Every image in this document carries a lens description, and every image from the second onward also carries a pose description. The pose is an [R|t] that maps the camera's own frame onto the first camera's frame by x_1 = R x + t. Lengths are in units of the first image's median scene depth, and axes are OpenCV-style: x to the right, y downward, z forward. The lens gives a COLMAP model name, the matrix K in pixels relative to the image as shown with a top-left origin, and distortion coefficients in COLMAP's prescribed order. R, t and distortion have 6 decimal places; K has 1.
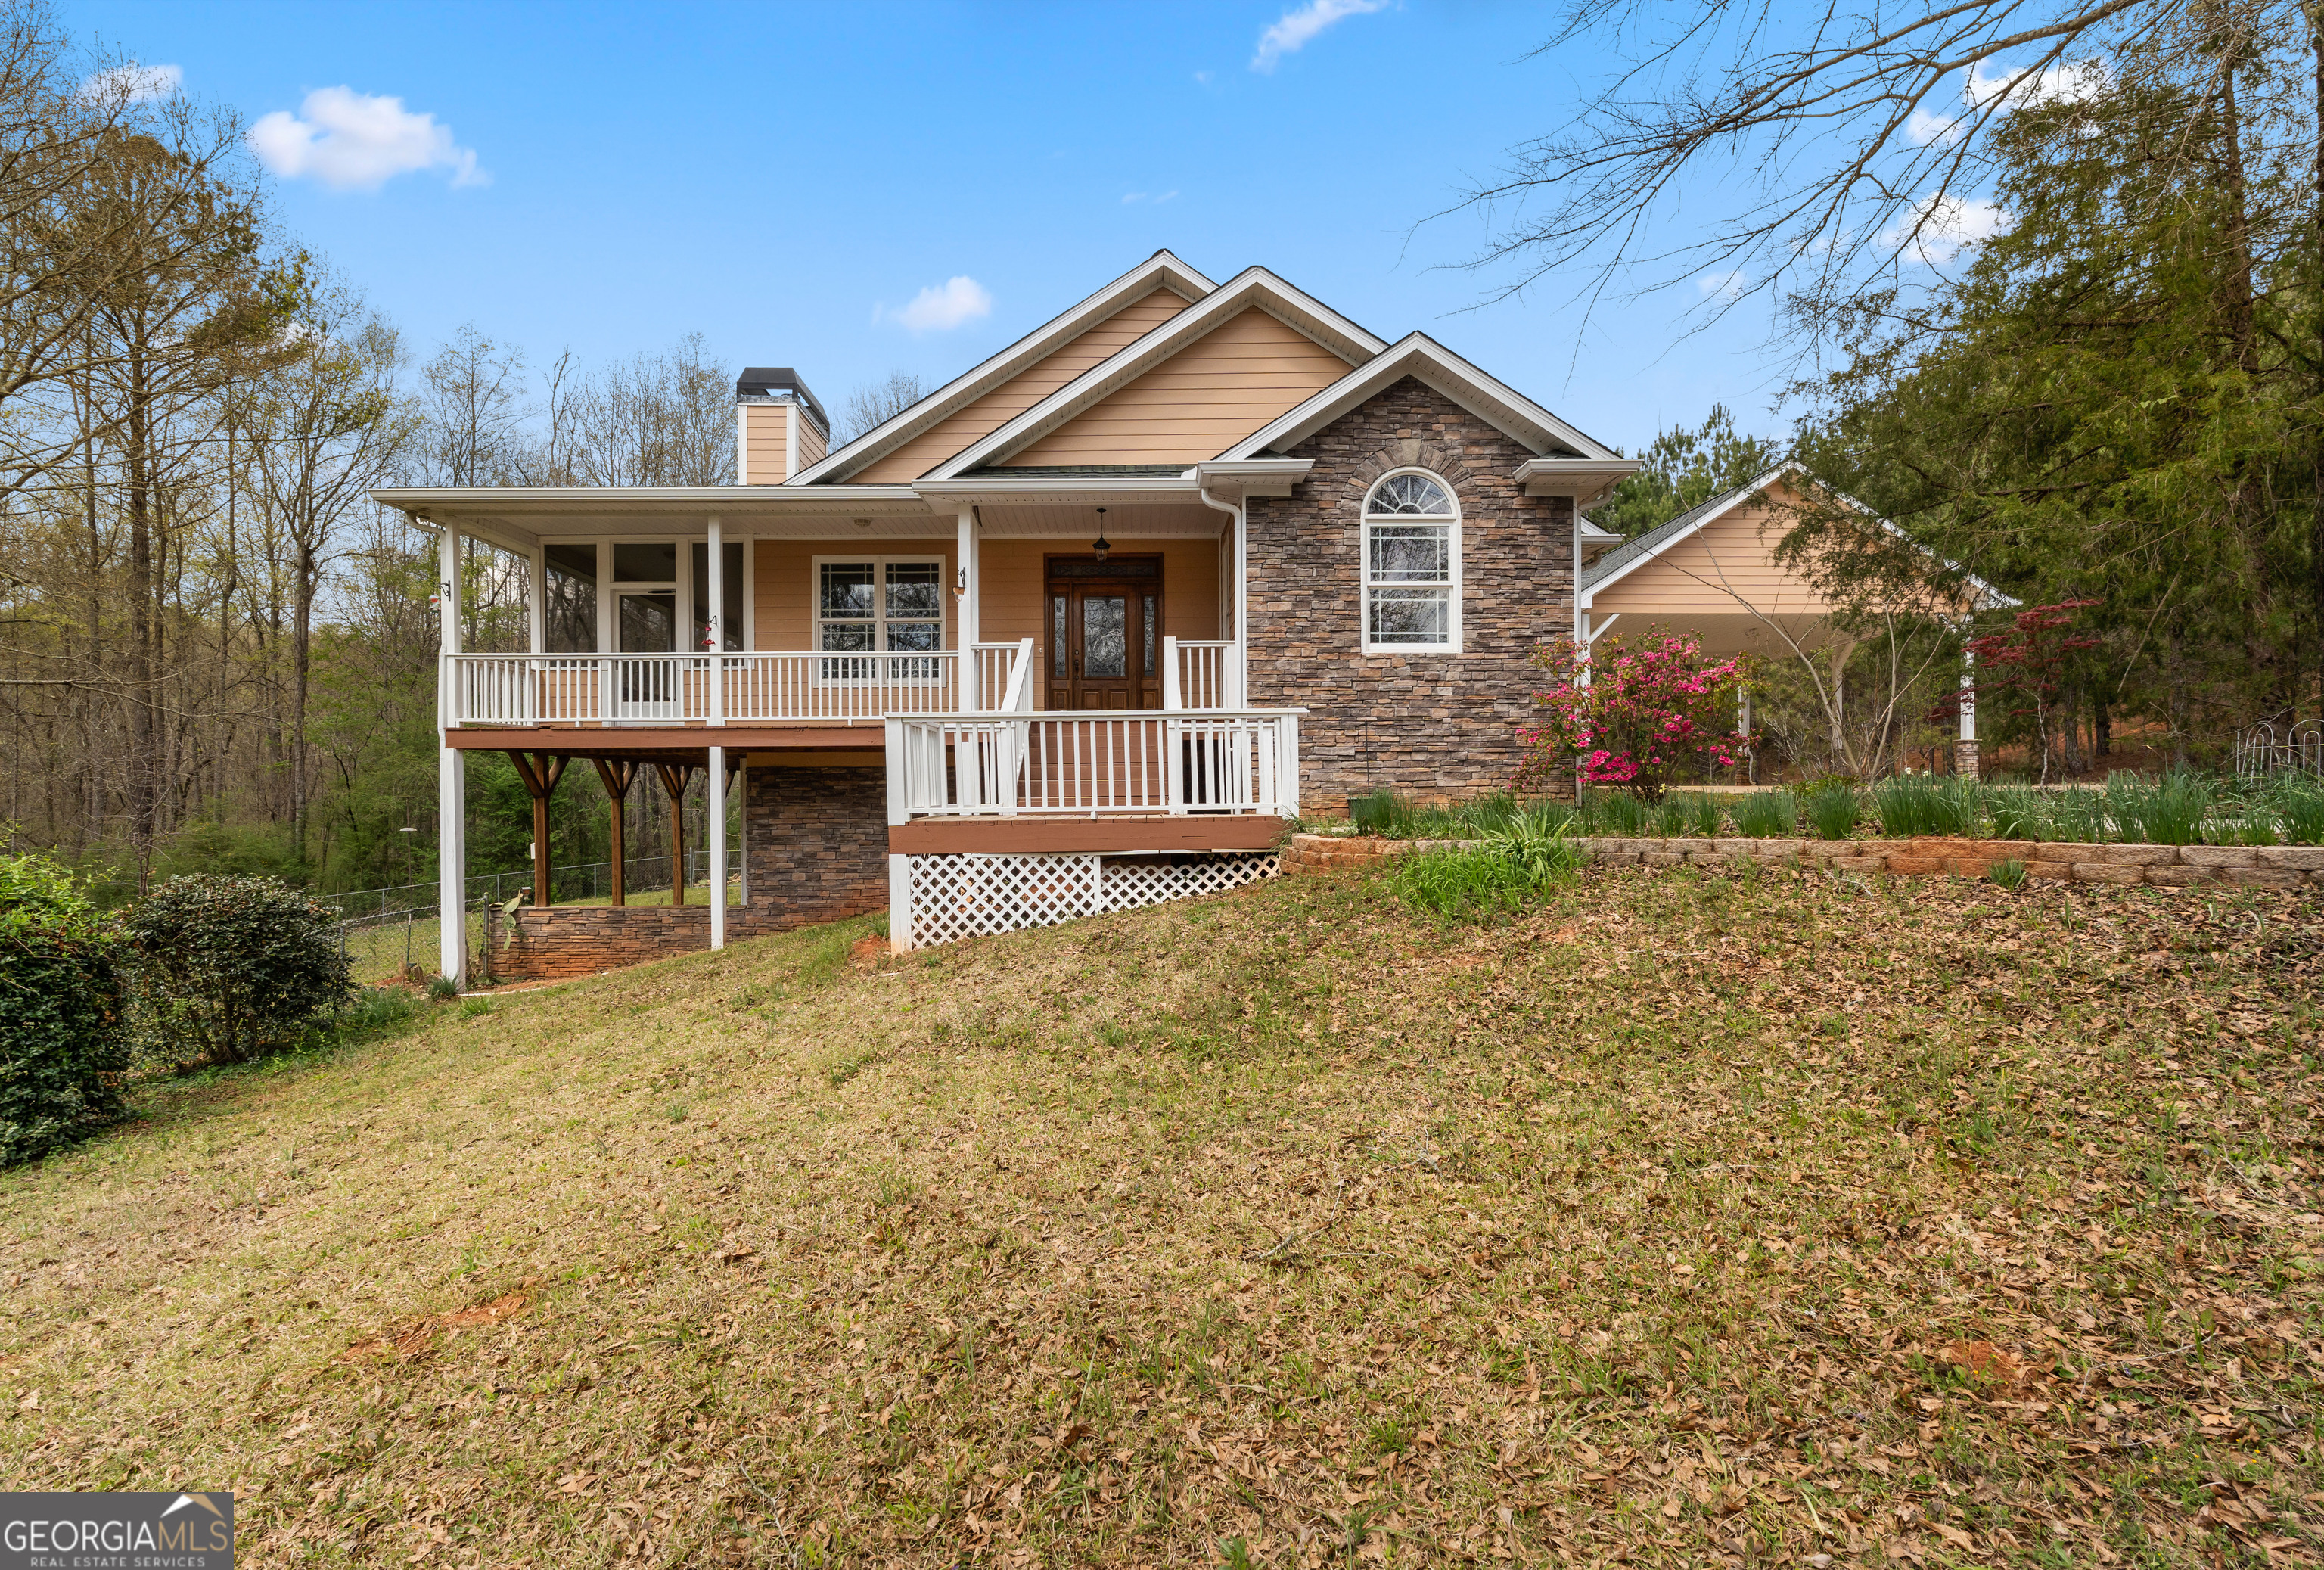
lens RADIAL K [[1042.3, 0, 1162.0], [0, 1042.3, 785.0], [0, 0, 1]] dist [0.002313, 0.000447]
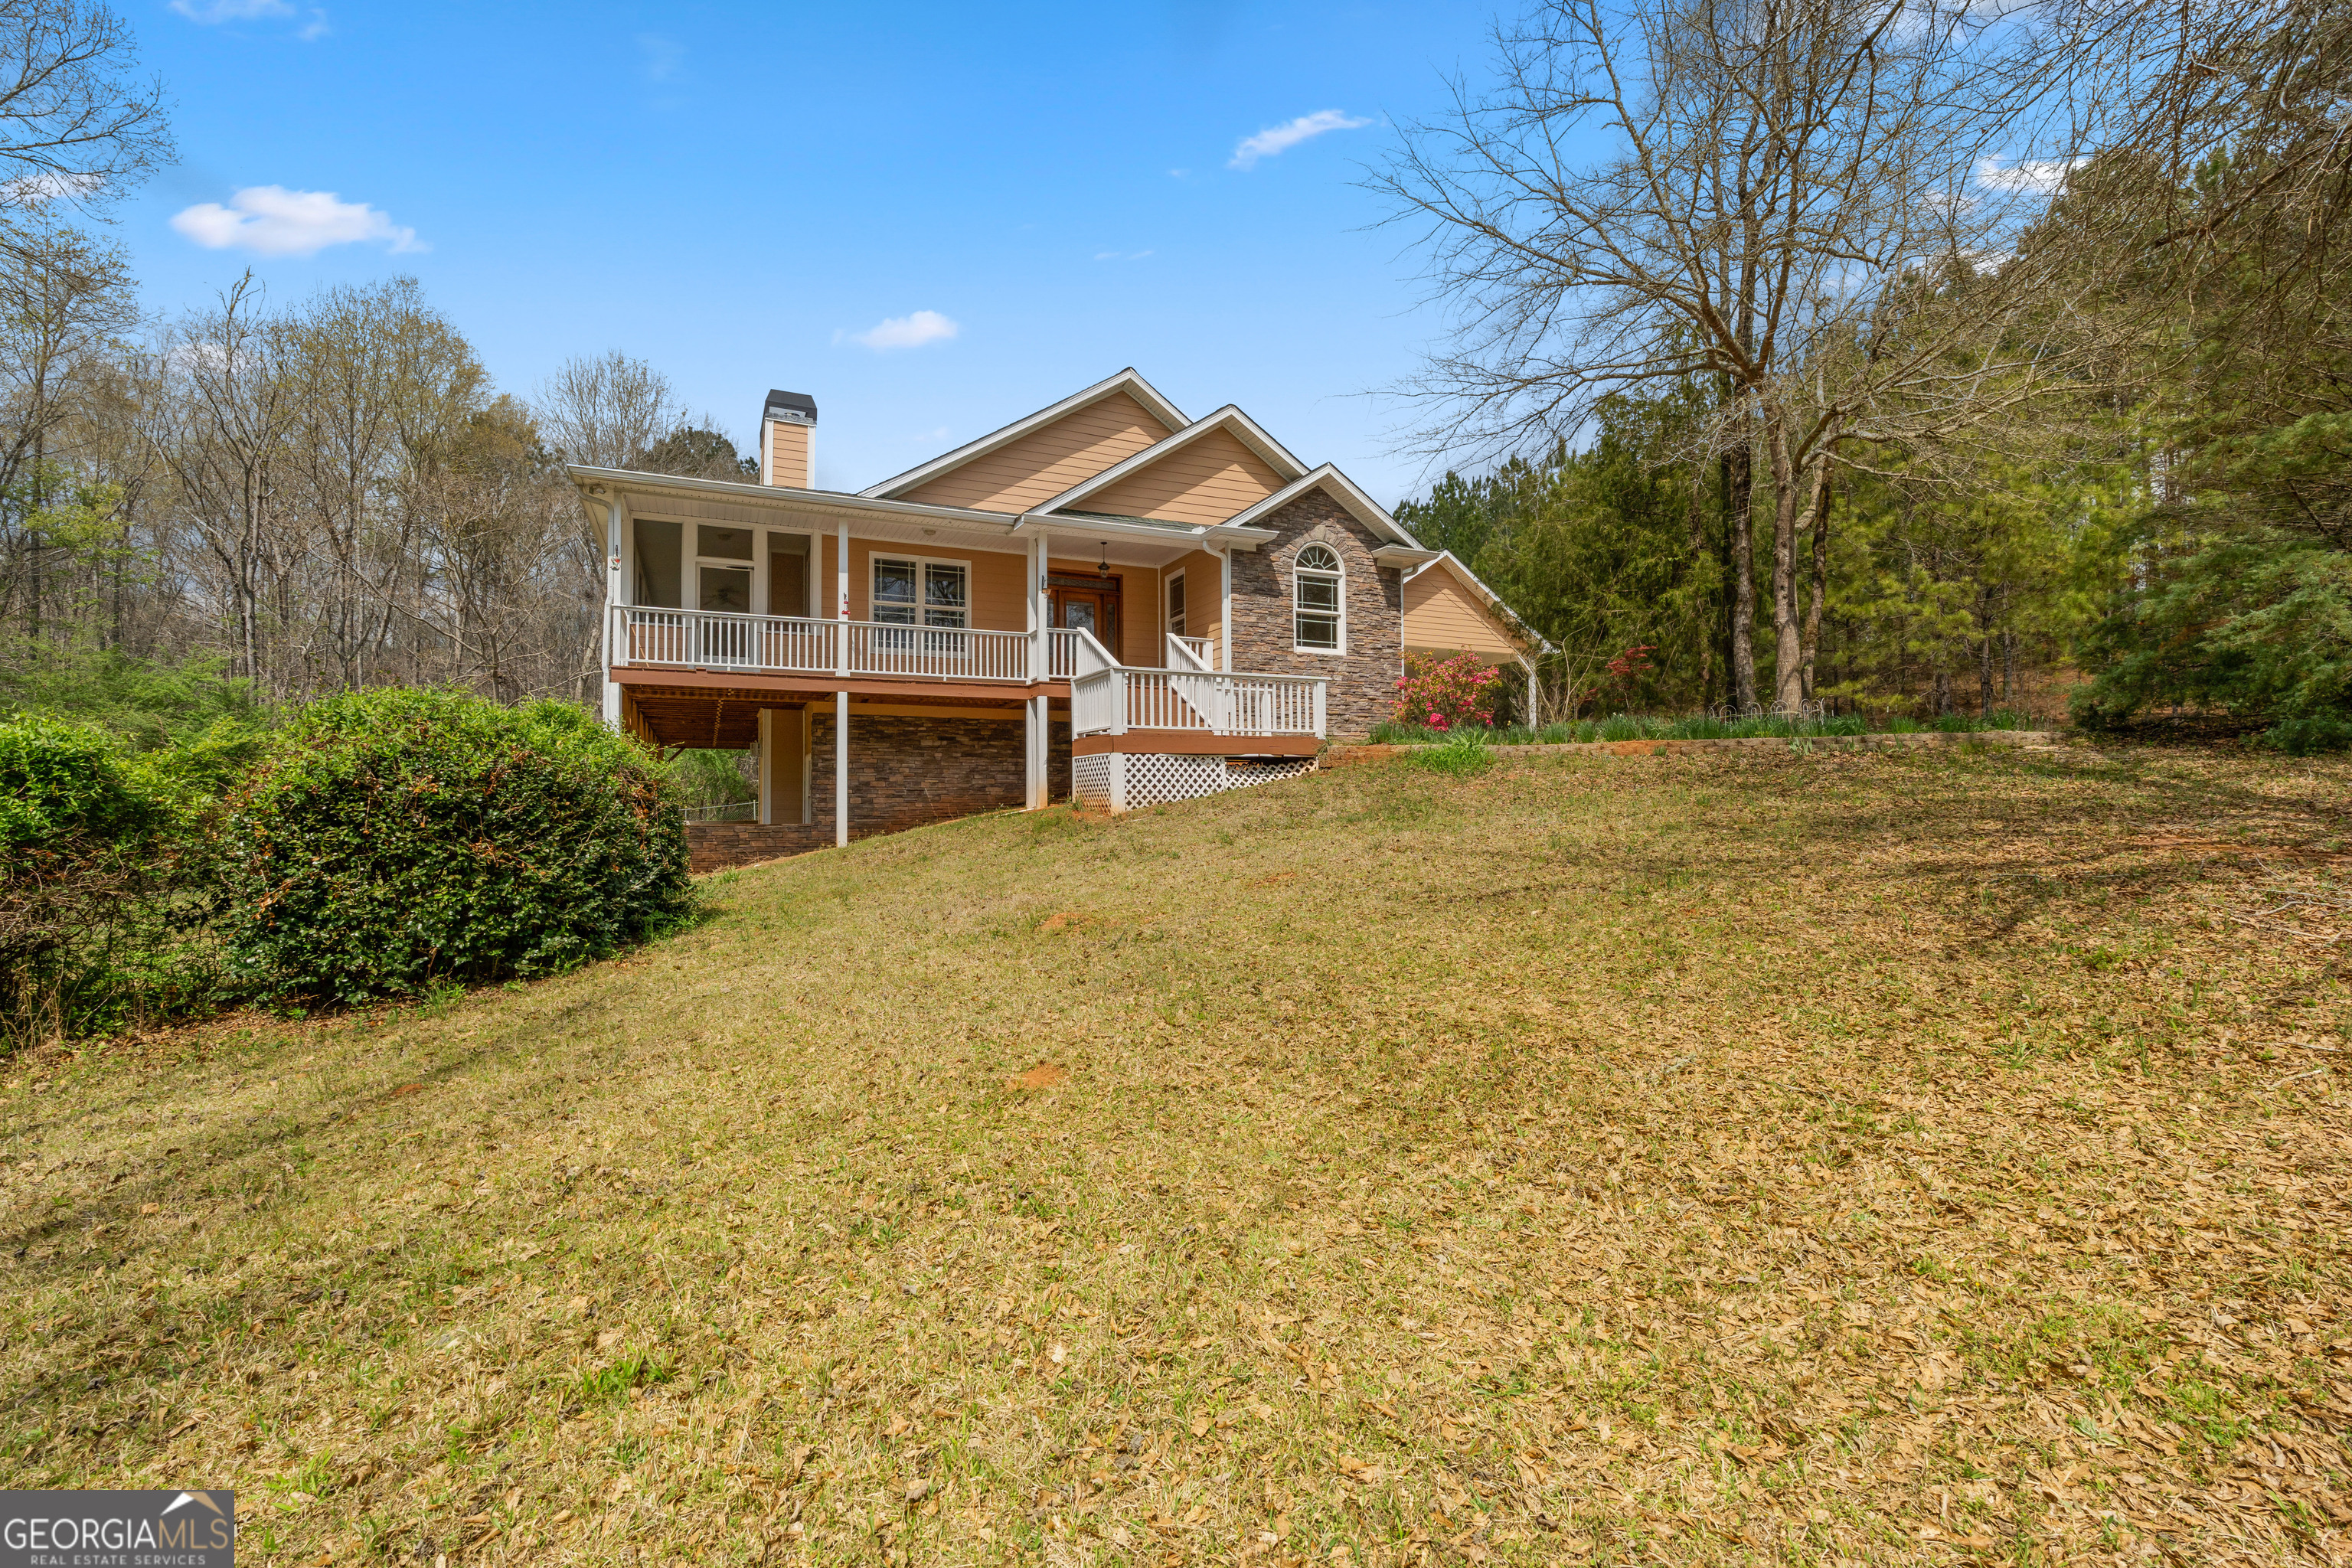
lens RADIAL K [[1033.8, 0, 1171.0], [0, 1033.8, 763.4], [0, 0, 1]] dist [-0.000261, -0.000006]
pose [[0.910962, 0.020358, 0.411988, -0.638197], [-0.005594, 0.999299, -0.037010, 0.107215], [-0.412453, 0.031410, 0.910437, -0.379340]]
